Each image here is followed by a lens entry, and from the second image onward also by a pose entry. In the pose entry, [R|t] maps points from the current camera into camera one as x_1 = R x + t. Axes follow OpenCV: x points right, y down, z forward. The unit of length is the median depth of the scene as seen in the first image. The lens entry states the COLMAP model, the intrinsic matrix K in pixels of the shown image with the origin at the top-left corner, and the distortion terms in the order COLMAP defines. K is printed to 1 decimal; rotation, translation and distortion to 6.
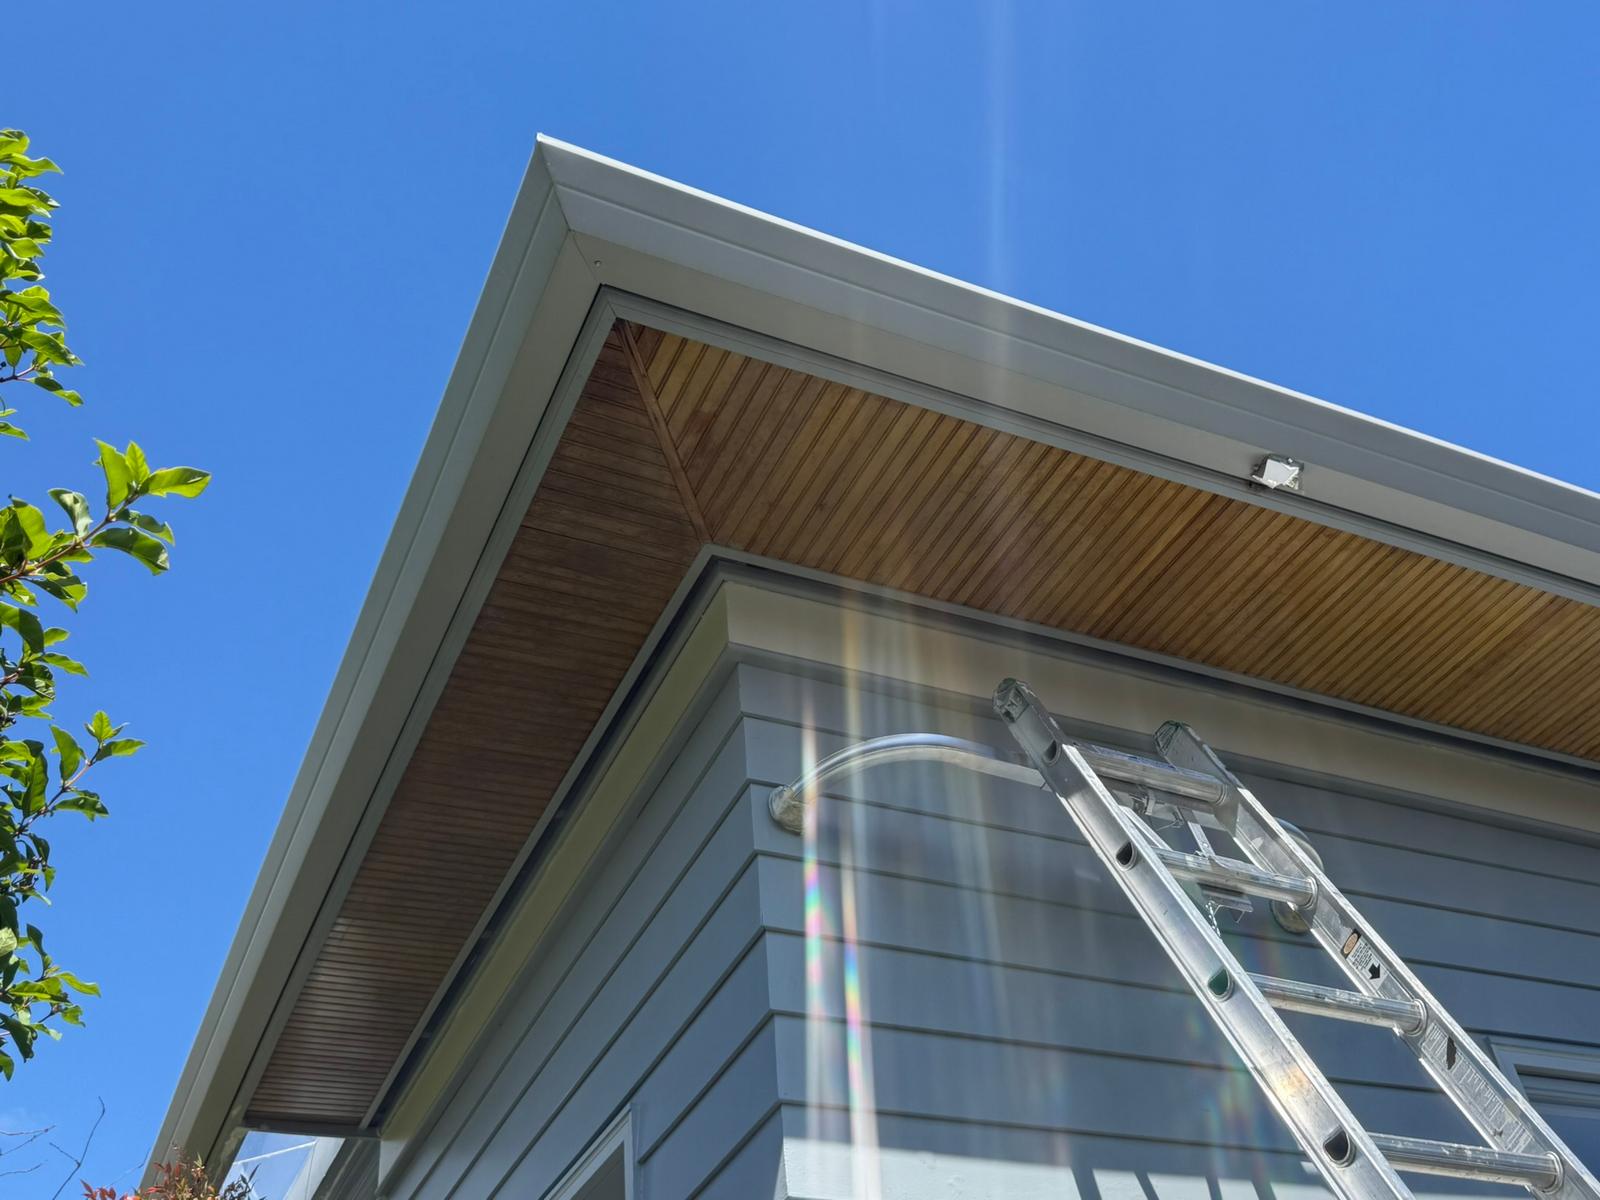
lens RADIAL K [[1389.6, 0, 800.0], [0, 1389.6, 600.0], [0, 0, 1]] dist [0.008723, 0.001727]
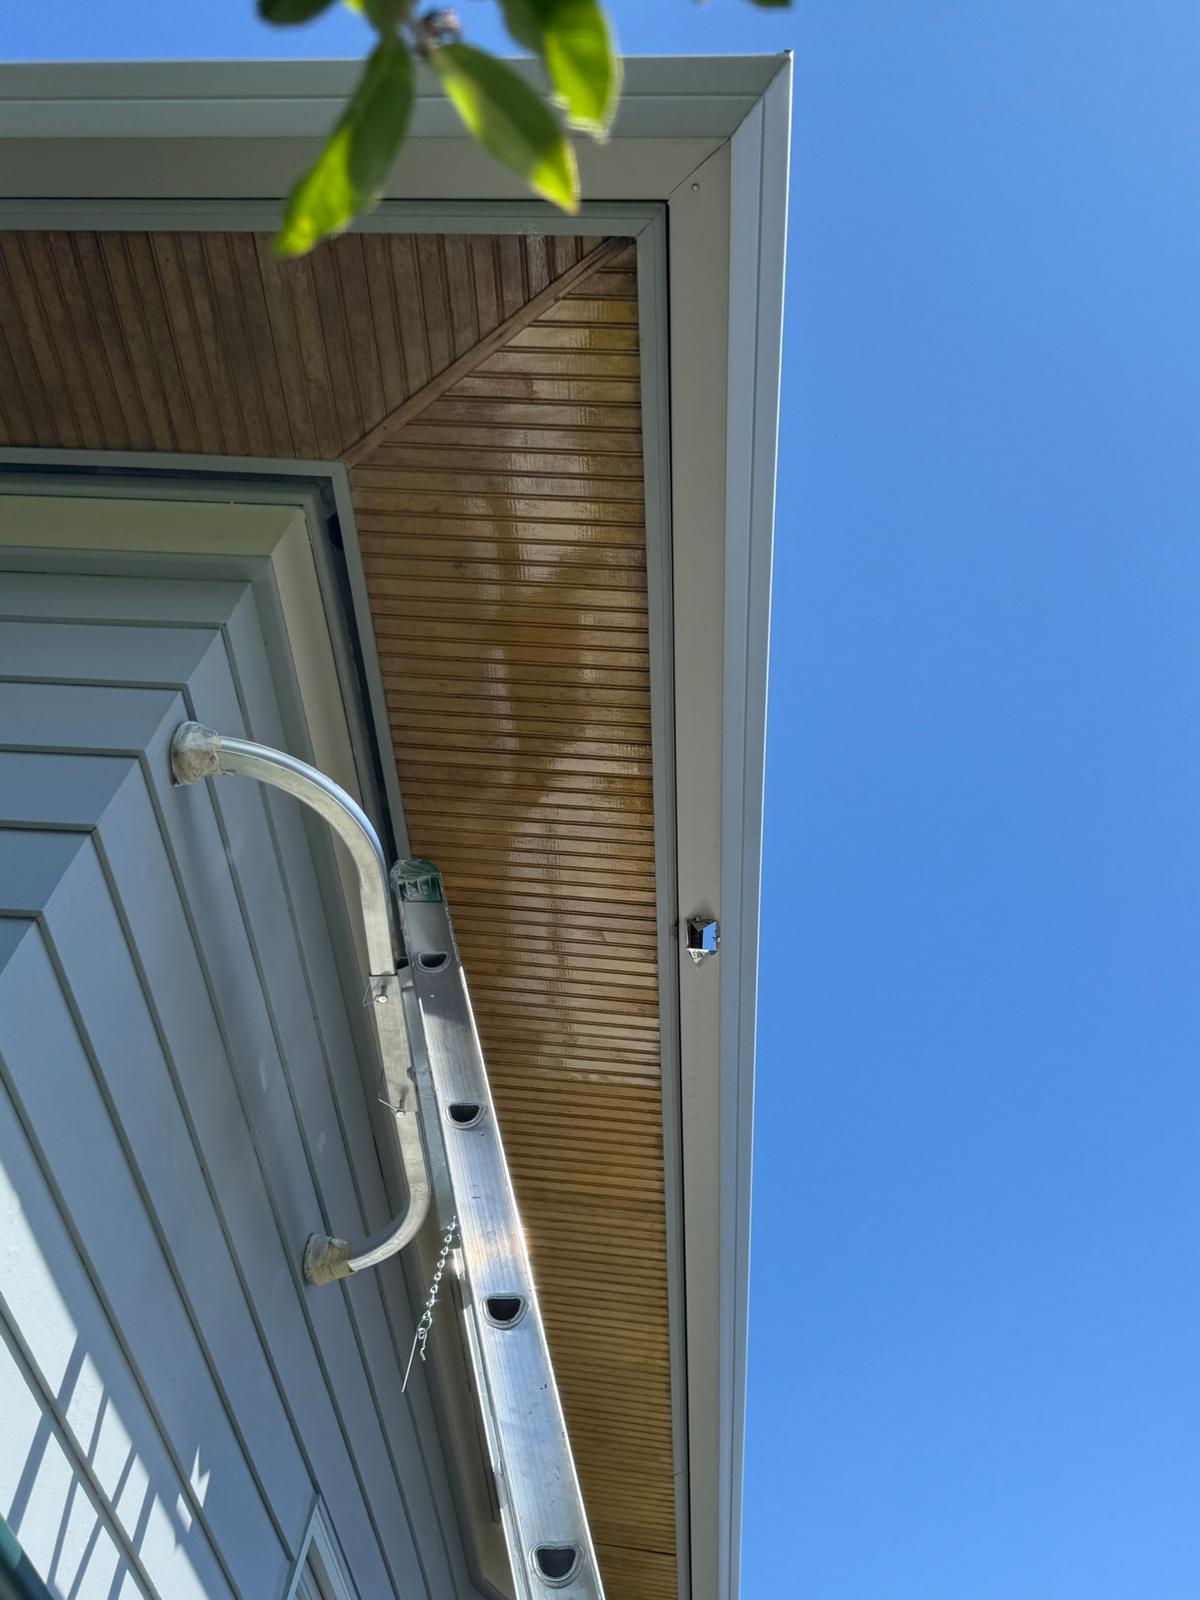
lens RADIAL K [[1389.6, 0, 600.0], [0, 1389.6, 800.0], [0, 0, 1]] dist [0.008723, 0.001727]
pose [[0.441009, 0.781916, 0.440588, -0.206387], [-0.722322, 0.600585, -0.342852, 0.245637], [-0.532692, -0.167046, 0.829659, 0.236201]]
